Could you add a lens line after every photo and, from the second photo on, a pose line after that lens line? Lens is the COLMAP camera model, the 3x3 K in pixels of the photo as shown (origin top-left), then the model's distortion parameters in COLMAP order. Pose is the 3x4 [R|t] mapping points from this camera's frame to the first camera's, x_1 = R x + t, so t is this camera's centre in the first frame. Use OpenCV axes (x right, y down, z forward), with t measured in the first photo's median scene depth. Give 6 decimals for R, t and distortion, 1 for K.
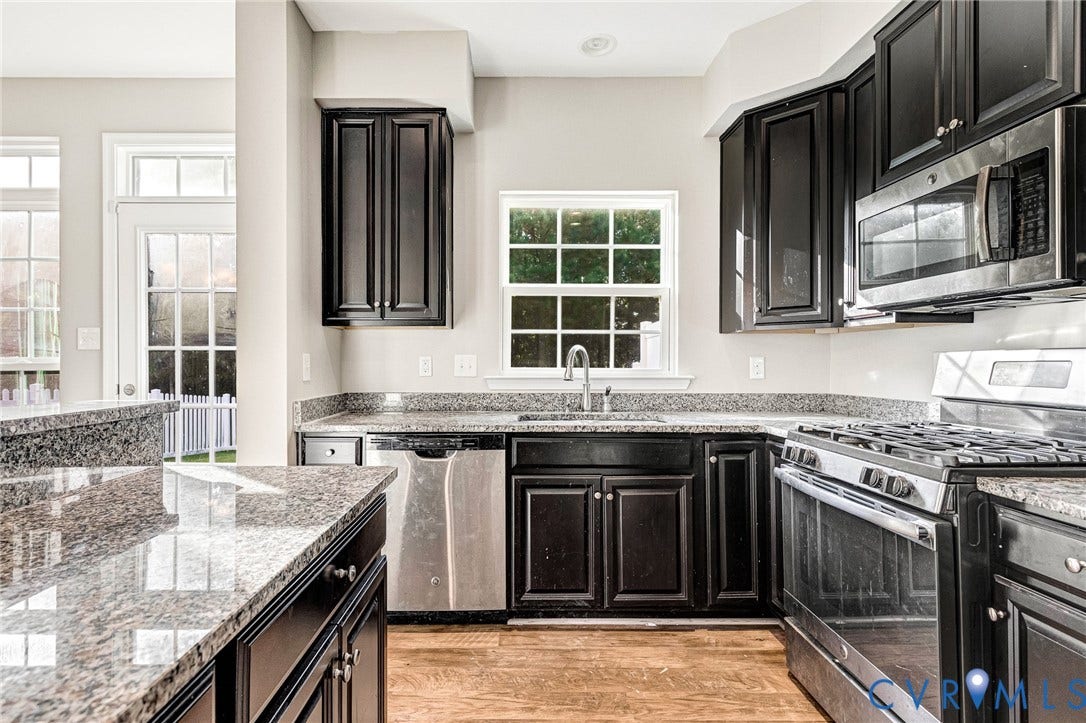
lens RADIAL K [[537.1, 0, 515.9], [0, 537.1, 360.4], [0, 0, 1]] dist [0.007173, -0.000348]
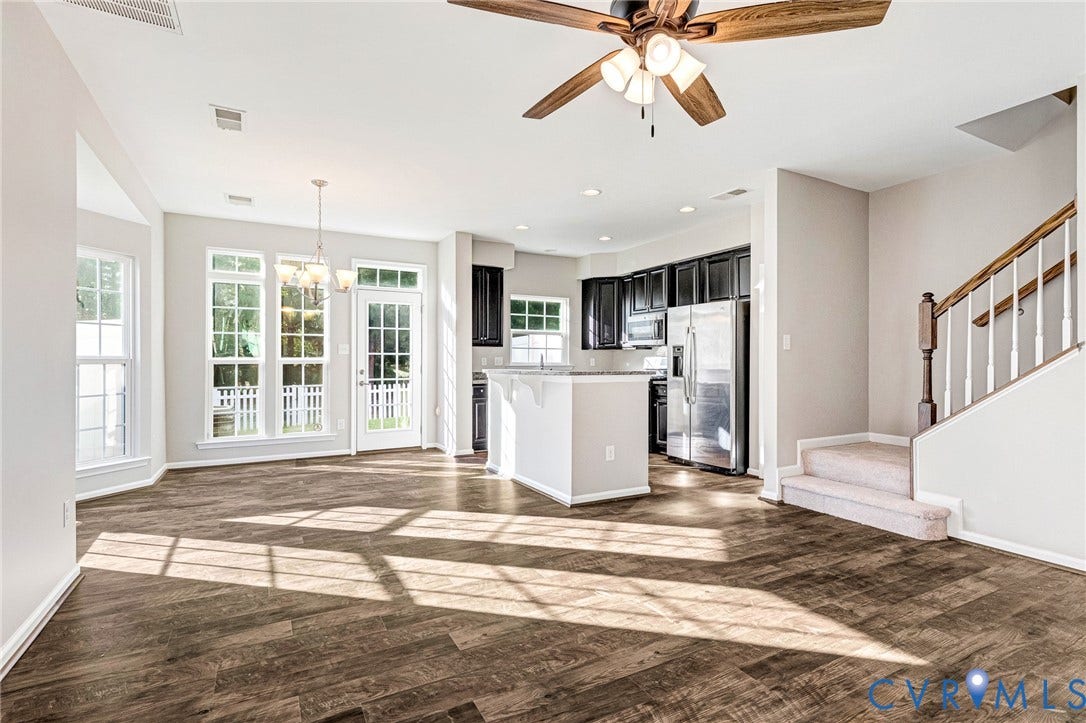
lens RADIAL K [[522.6, 0, 536.9], [0, 522.6, 358.4], [0, 0, 1]] dist [0.004473, -0.000382]
pose [[0.880182, 0.002755, 0.474629, -1.235811], [-0.001176, 0.999993, -0.003624, 0.005086], [-0.474635, 0.002631, 0.880179, -1.425367]]
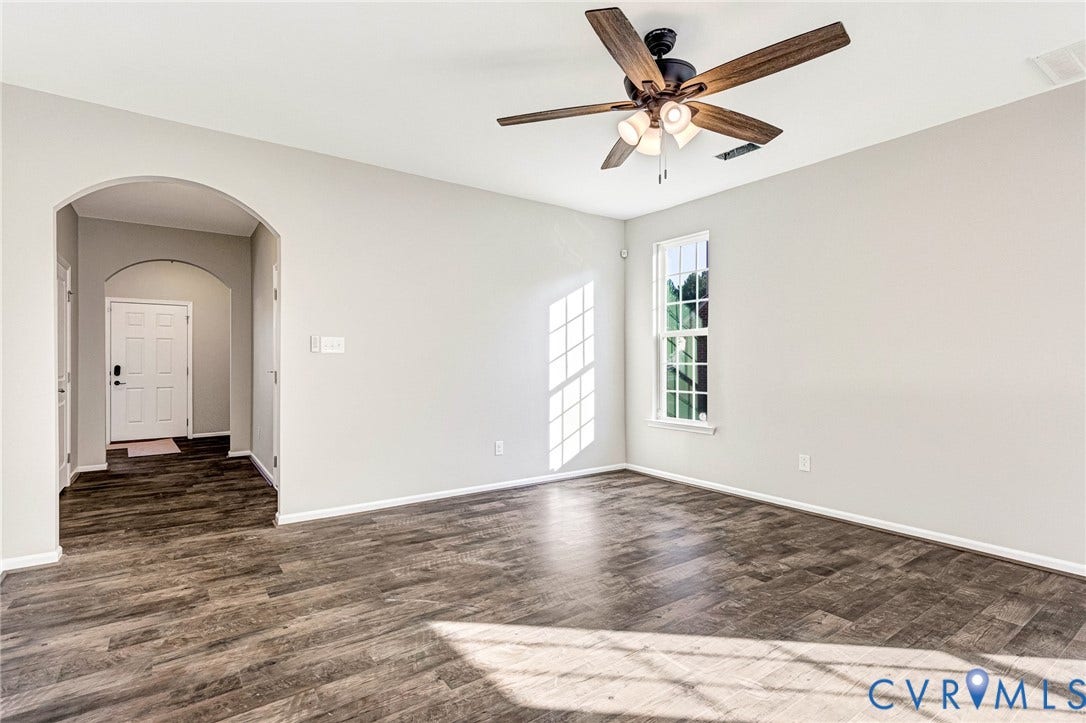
lens RADIAL K [[522.6, 0, 536.9], [0, 522.6, 358.4], [0, 0, 1]] dist [0.004473, -0.000382]
pose [[-0.812268, -0.002521, -0.583279, -0.012356], [-0.000073, 0.999991, -0.004220, -0.001507], [0.583285, -0.003385, -0.812261, -0.215856]]
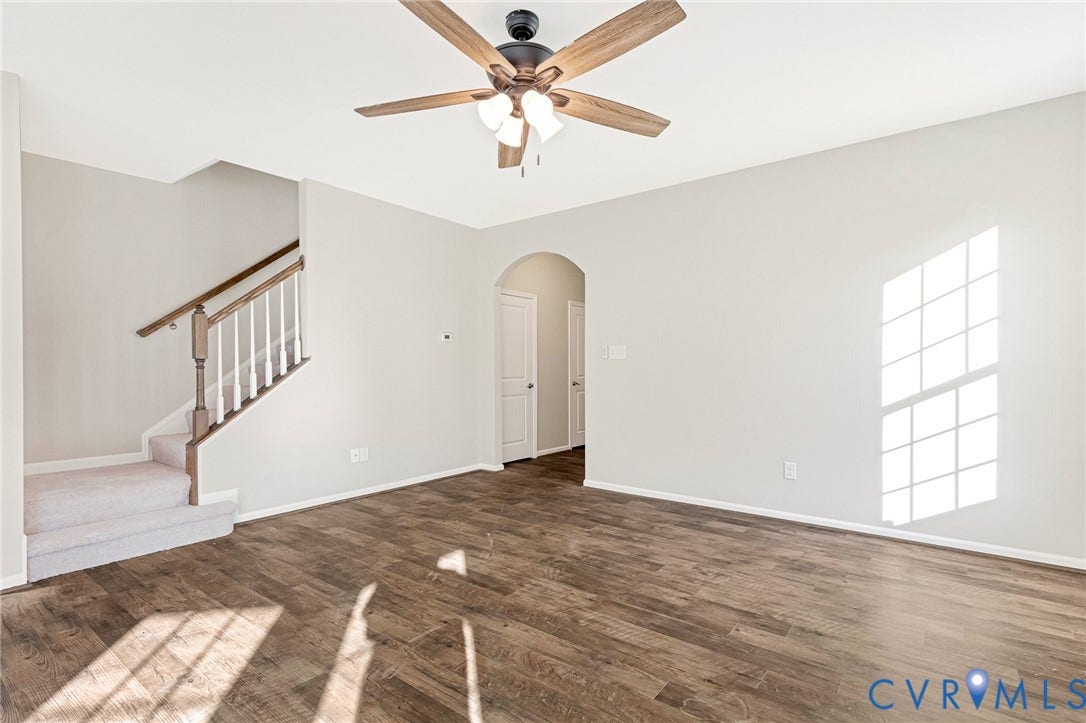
lens RADIAL K [[518.6, 0, 543.0], [0, 518.6, 361.5], [0, 0, 1]] dist [0.005202, 0.000098]
pose [[-0.797114, 0.008111, 0.603775, -1.289328], [0.003790, 0.999957, -0.008431, 0.001743], [-0.603817, -0.004432, -0.797110, -0.164173]]
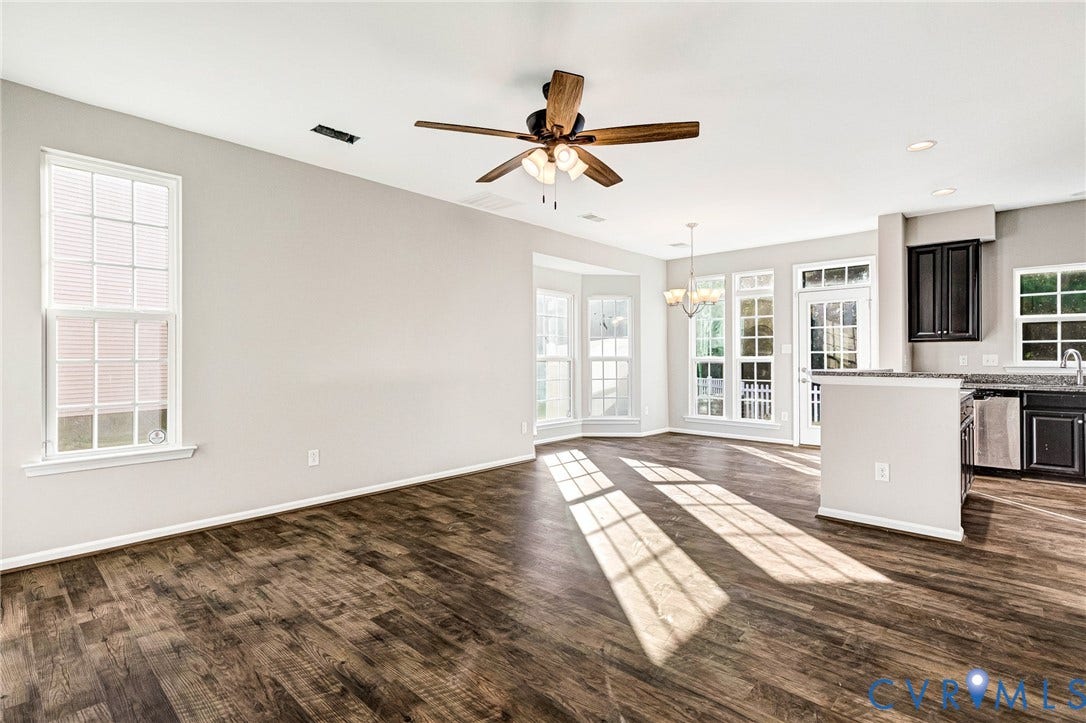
lens RADIAL K [[518.8, 0, 534.6], [0, 518.8, 355.6], [0, 0, 1]] dist [0.006415, -0.000572]
pose [[0.728620, -0.003466, -0.684909, -0.002614], [0.001183, 0.999992, -0.003801, -0.001389], [0.684917, 0.001959, 0.728619, -1.689950]]
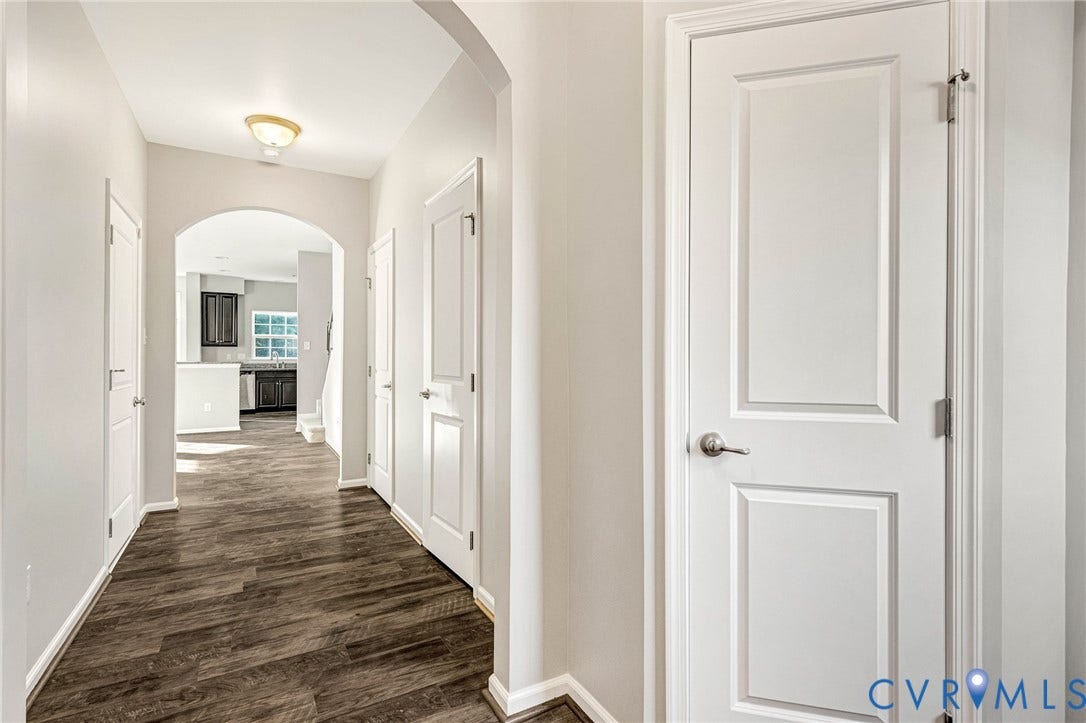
lens RADIAL K [[518.6, 0, 543.0], [0, 518.6, 361.5], [0, 0, 1]] dist [0.005202, 0.000098]
pose [[0.864003, 0.002055, 0.503482, -0.113693], [-0.005783, 0.999966, 0.005842, 0.013475], [-0.503453, -0.007959, 0.863986, -3.586577]]
